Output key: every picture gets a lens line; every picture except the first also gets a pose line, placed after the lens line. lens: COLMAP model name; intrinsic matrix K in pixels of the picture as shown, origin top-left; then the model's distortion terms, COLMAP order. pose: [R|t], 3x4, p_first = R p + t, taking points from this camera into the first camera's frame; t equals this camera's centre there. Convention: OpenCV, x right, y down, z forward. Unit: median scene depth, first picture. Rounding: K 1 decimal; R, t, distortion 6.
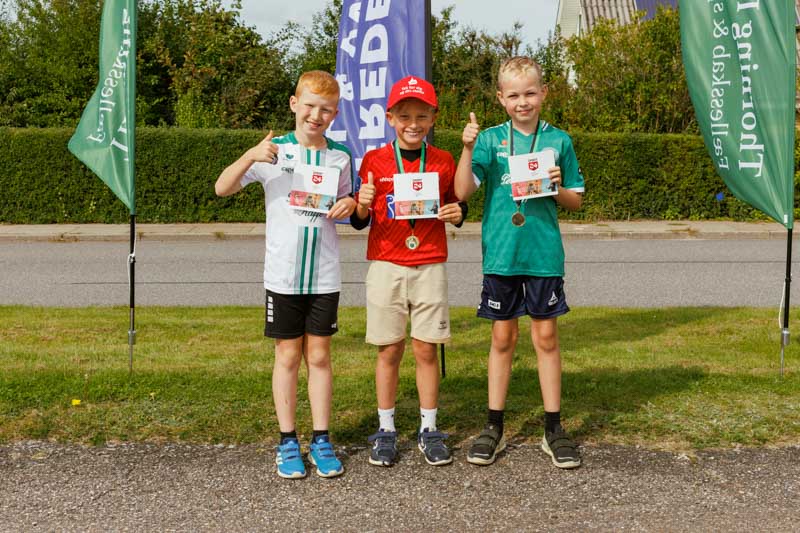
lens RADIAL K [[997.6, 0, 400.0], [0, 997.6, 266.5], [0, 0, 1]] dist [0.007222, -0.025725]
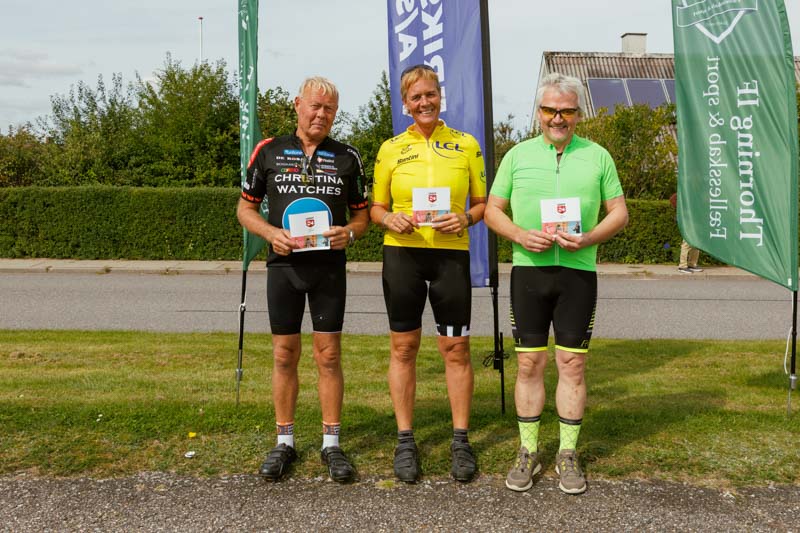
lens RADIAL K [[728.6, 0, 420.3], [0, 728.6, 241.6], [0, 0, 1]] dist [-0.006475, -0.004705]
pose [[0.999788, 0.013963, 0.015135, -0.066585], [-0.012961, 0.997838, -0.064430, -0.031510], [-0.016002, 0.064221, 0.997807, 0.122561]]
